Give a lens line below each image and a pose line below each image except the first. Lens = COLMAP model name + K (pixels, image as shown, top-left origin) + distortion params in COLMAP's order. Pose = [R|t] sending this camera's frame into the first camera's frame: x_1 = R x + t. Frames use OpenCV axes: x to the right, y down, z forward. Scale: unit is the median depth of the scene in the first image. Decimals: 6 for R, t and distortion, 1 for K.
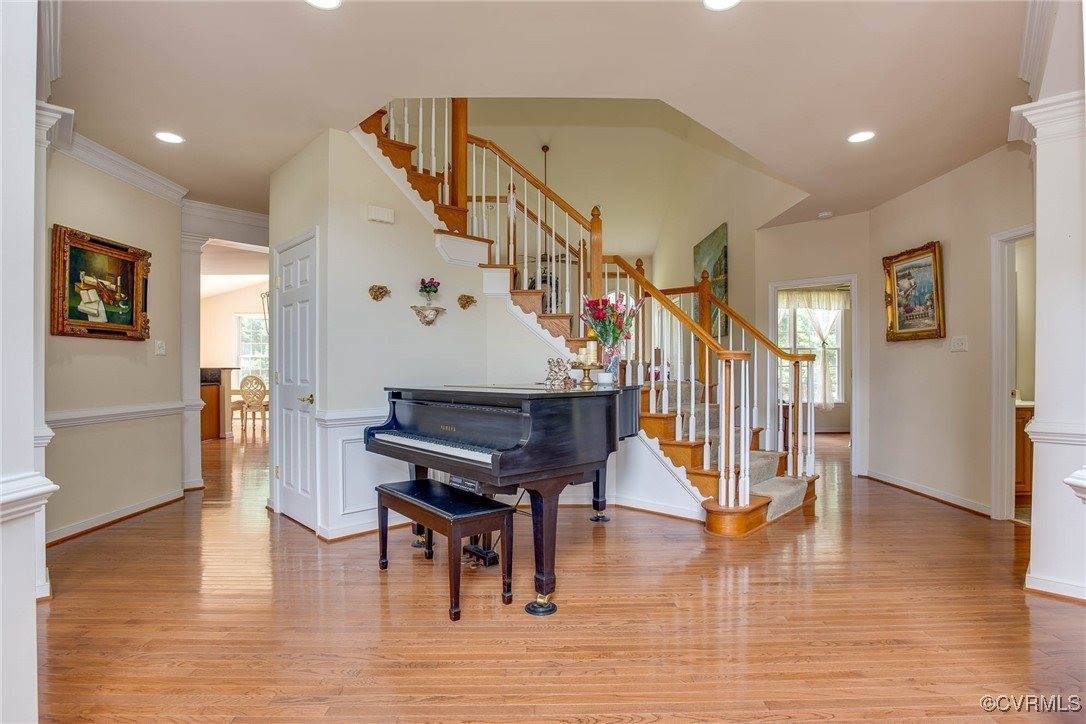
lens RADIAL K [[555.8, 0, 541.7], [0, 555.8, 367.0], [0, 0, 1]] dist [-0.028616, 0.000066]
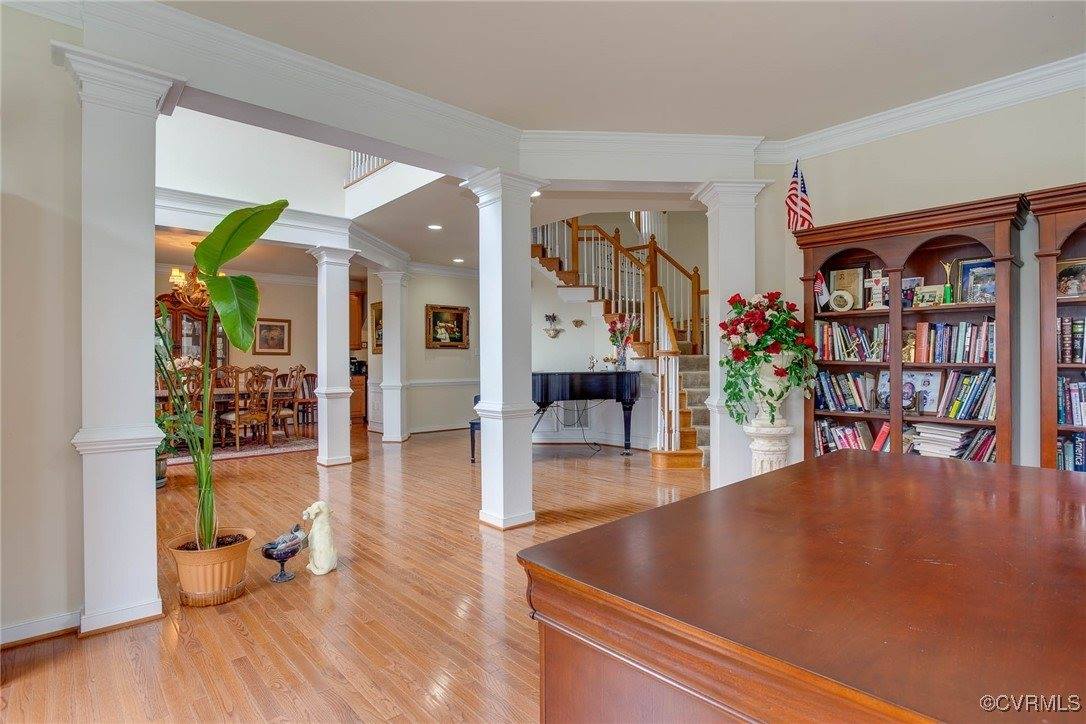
lens RADIAL K [[555.8, 0, 542.1], [0, 555.8, 361.3], [0, 0, 1]] dist [-0.028616, 0.000066]
pose [[0.677744, -0.001340, -0.735297, 1.171927], [0.002730, 0.999996, 0.000694, -0.000766], [0.735293, -0.002478, 0.677745, -0.290862]]
